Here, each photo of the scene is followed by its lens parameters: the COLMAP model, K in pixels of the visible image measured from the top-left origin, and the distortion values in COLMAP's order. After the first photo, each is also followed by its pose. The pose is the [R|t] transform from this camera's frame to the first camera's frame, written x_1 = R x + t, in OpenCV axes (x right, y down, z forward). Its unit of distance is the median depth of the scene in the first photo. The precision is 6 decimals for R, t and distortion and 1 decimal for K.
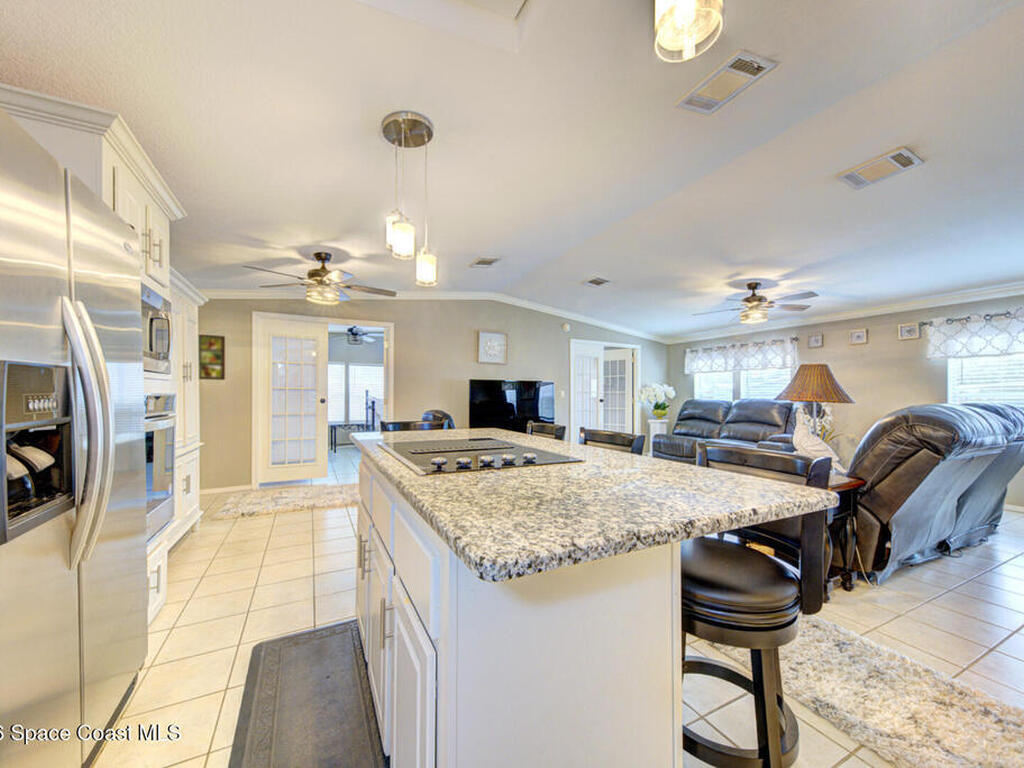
lens RADIAL K [[395.6, 0, 510.9], [0, 395.6, 395.2], [0, 0, 1]] dist [0.023400, -0.003816]
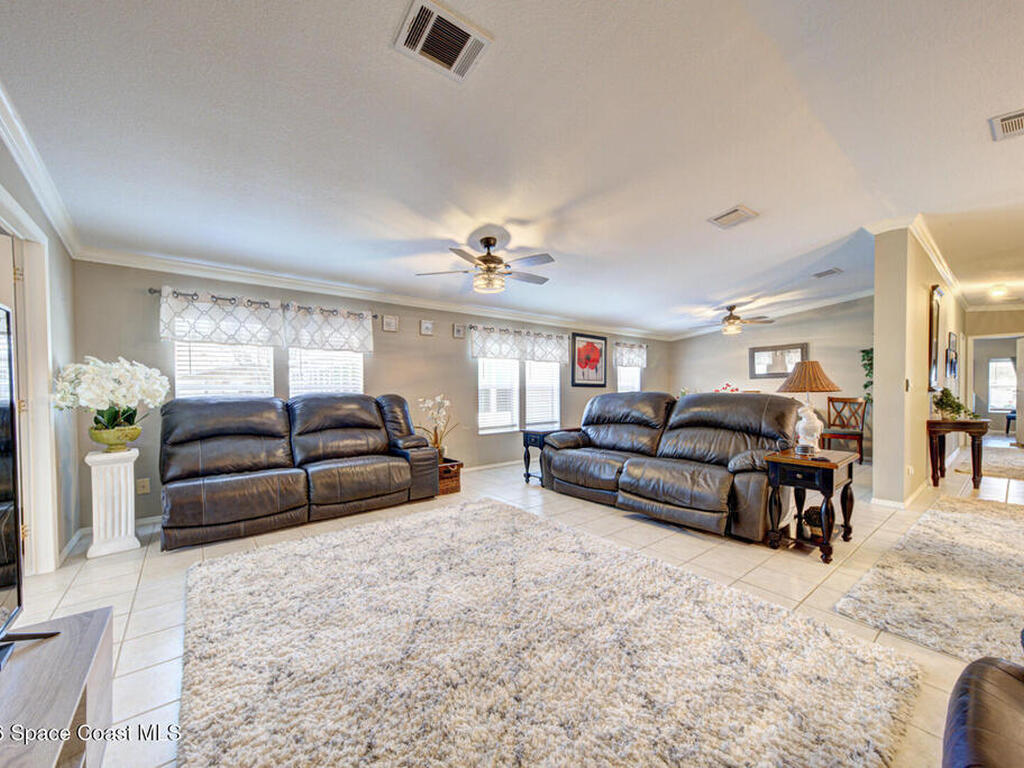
lens RADIAL K [[395.6, 0, 509.9], [0, 395.6, 394.1], [0, 0, 1]] dist [0.023400, -0.003816]
pose [[-0.198948, -0.017203, 0.979859, -0.145162], [0.001982, 0.999837, 0.017956, -0.000517], [-0.980008, 0.005515, -0.198881, 1.144098]]
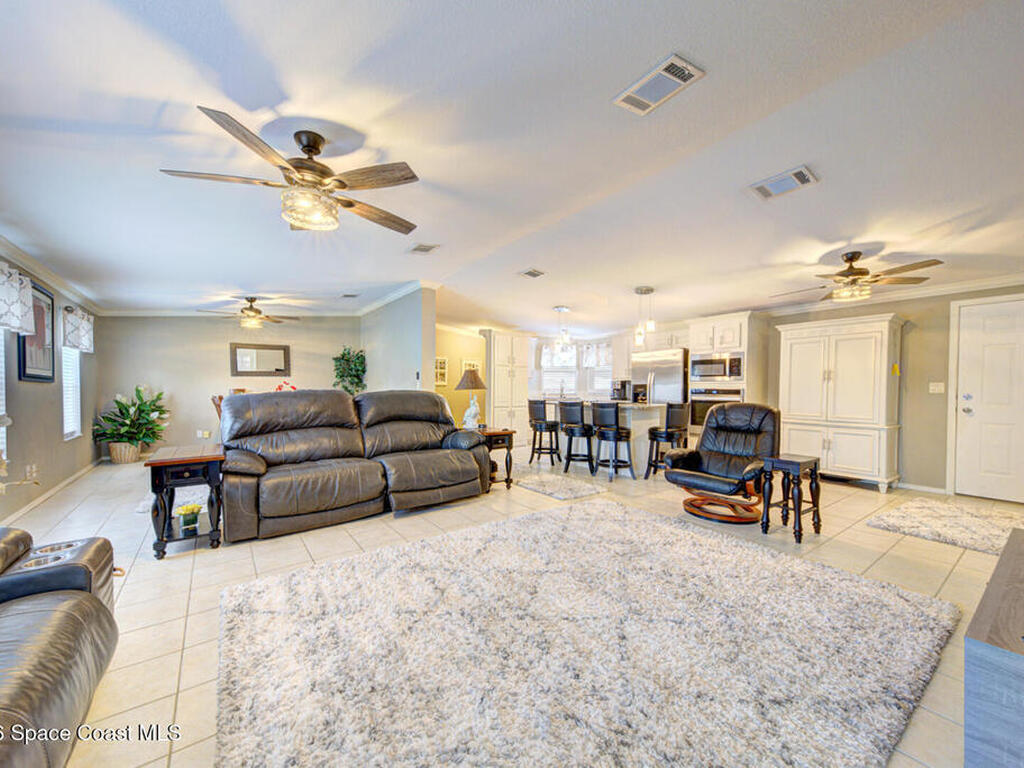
lens RADIAL K [[395.6, 0, 510.0], [0, 395.6, 391.5], [0, 0, 1]] dist [0.023400, -0.003816]
pose [[-0.986255, -0.008990, -0.164986, 0.472742], [-0.010199, 0.999927, 0.006484, 0.006641], [0.164916, 0.008078, -0.986275, 1.537636]]
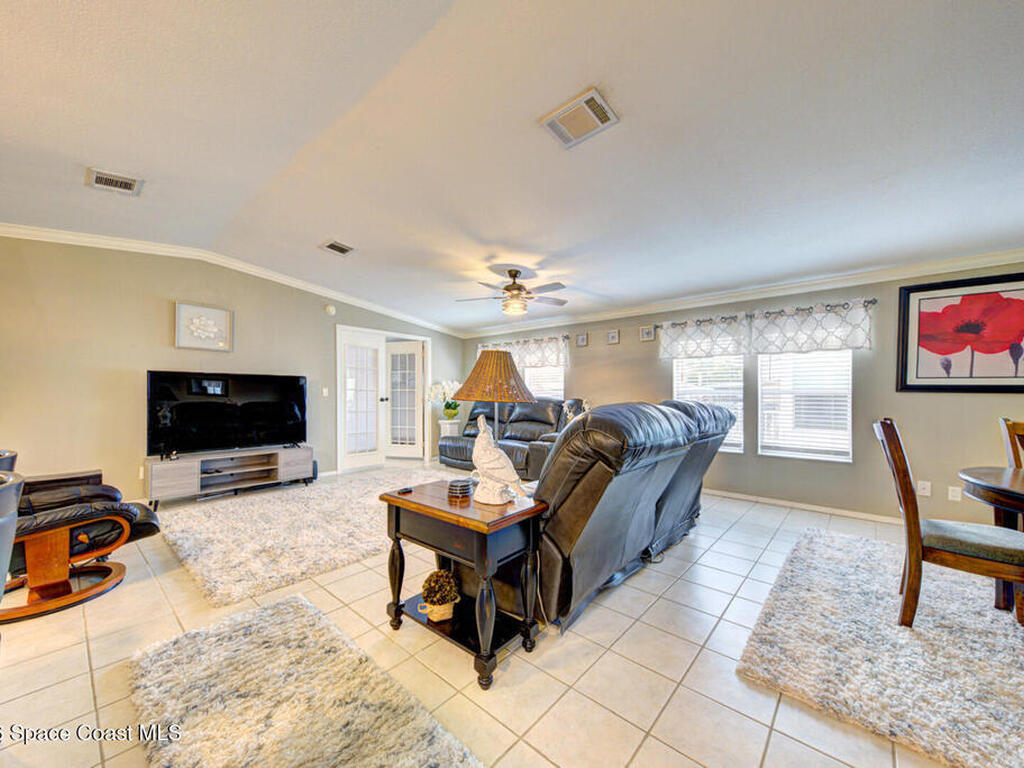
lens RADIAL K [[395.6, 0, 511.1], [0, 395.6, 396.8], [0, 0, 1]] dist [0.023400, -0.003816]
pose [[0.928451, -0.004783, 0.371423, 0.269084], [0.001861, 0.999964, 0.008226, 0.000910], [-0.371449, -0.006946, 0.928427, 0.162492]]
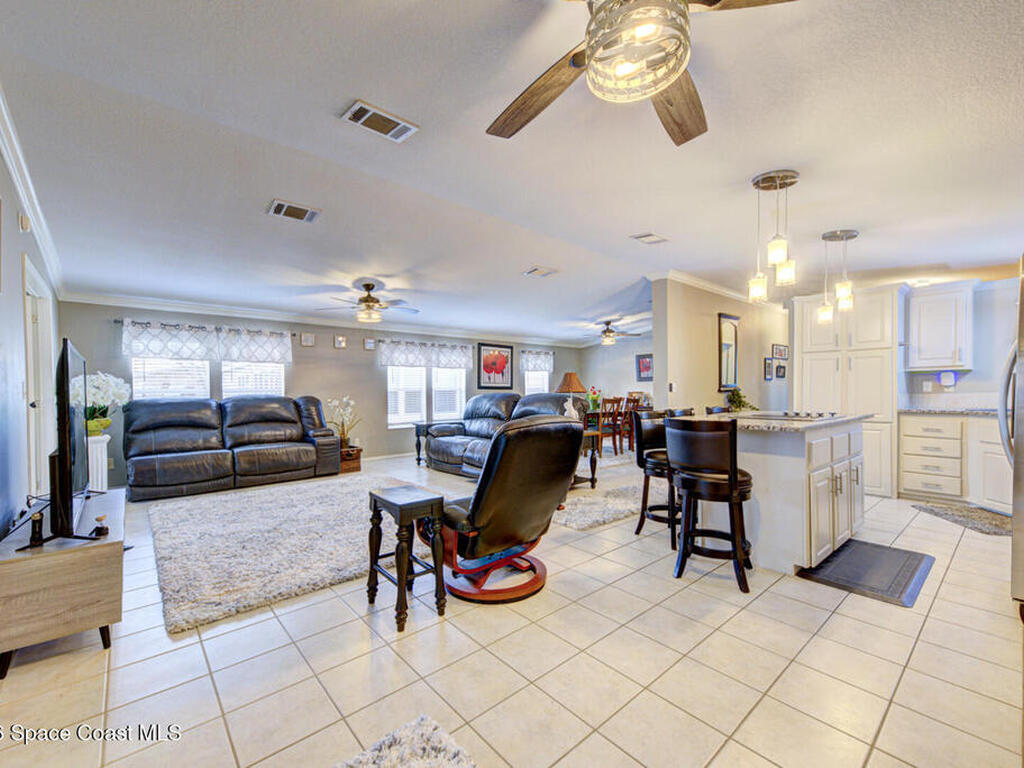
lens RADIAL K [[434.7, 0, 510.2], [0, 434.7, 393.4], [0, 0, 1]] dist [0.029713, -0.003621]
pose [[-0.244894, -0.009147, 0.969507, -0.623911], [0.006612, 0.999916, 0.011104, -0.002246], [-0.969527, 0.009130, -0.244813, 0.950169]]
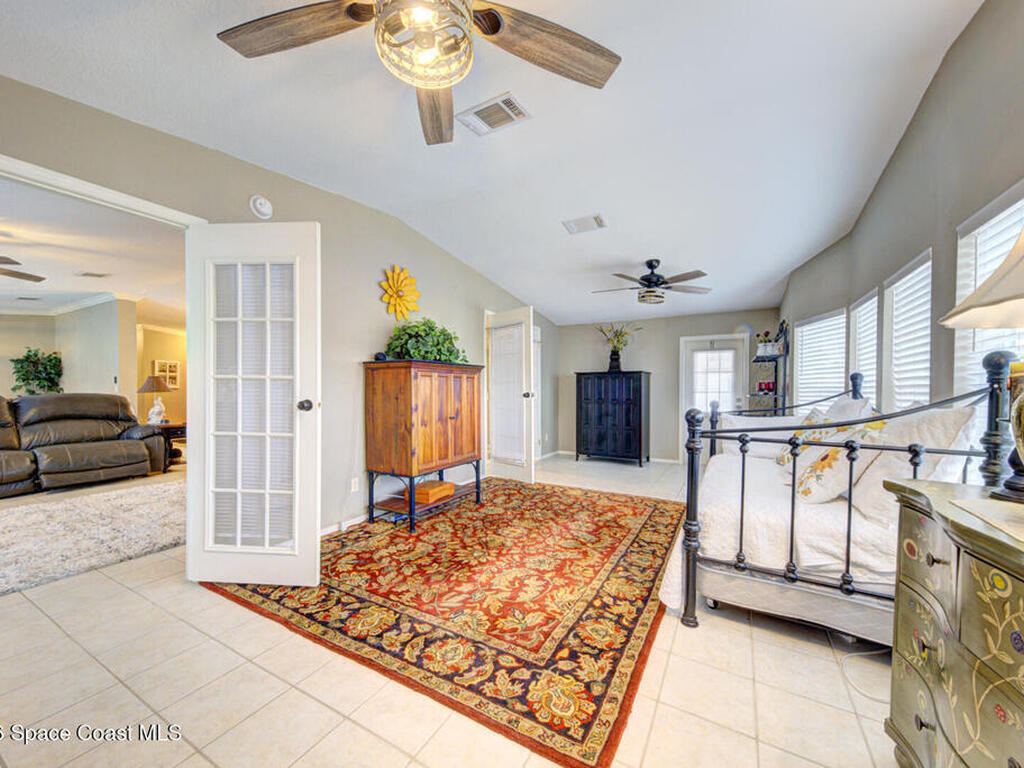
lens RADIAL K [[395.6, 0, 510.8], [0, 395.6, 395.1], [0, 0, 1]] dist [0.023400, -0.003816]
pose [[-0.835756, 0.005029, -0.549078, 0.168061], [-0.000584, 0.999949, 0.010047, 0.005119], [0.549100, 0.008718, -0.835711, 2.175201]]
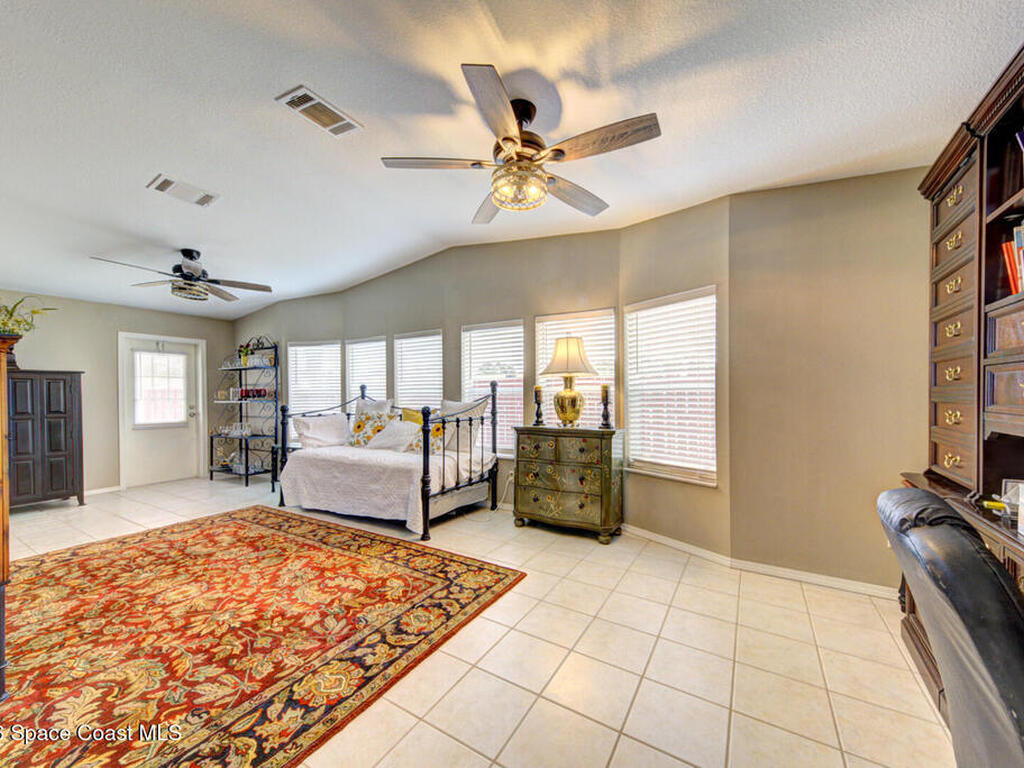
lens RADIAL K [[395.6, 0, 512.0], [0, 395.6, 397.4], [0, 0, 1]] dist [0.023400, -0.003816]
pose [[0.526262, 0.001374, -0.850321, 0.432119], [0.011723, 0.999892, 0.008871, 0.003916], [0.850242, -0.014637, 0.526189, 1.701103]]
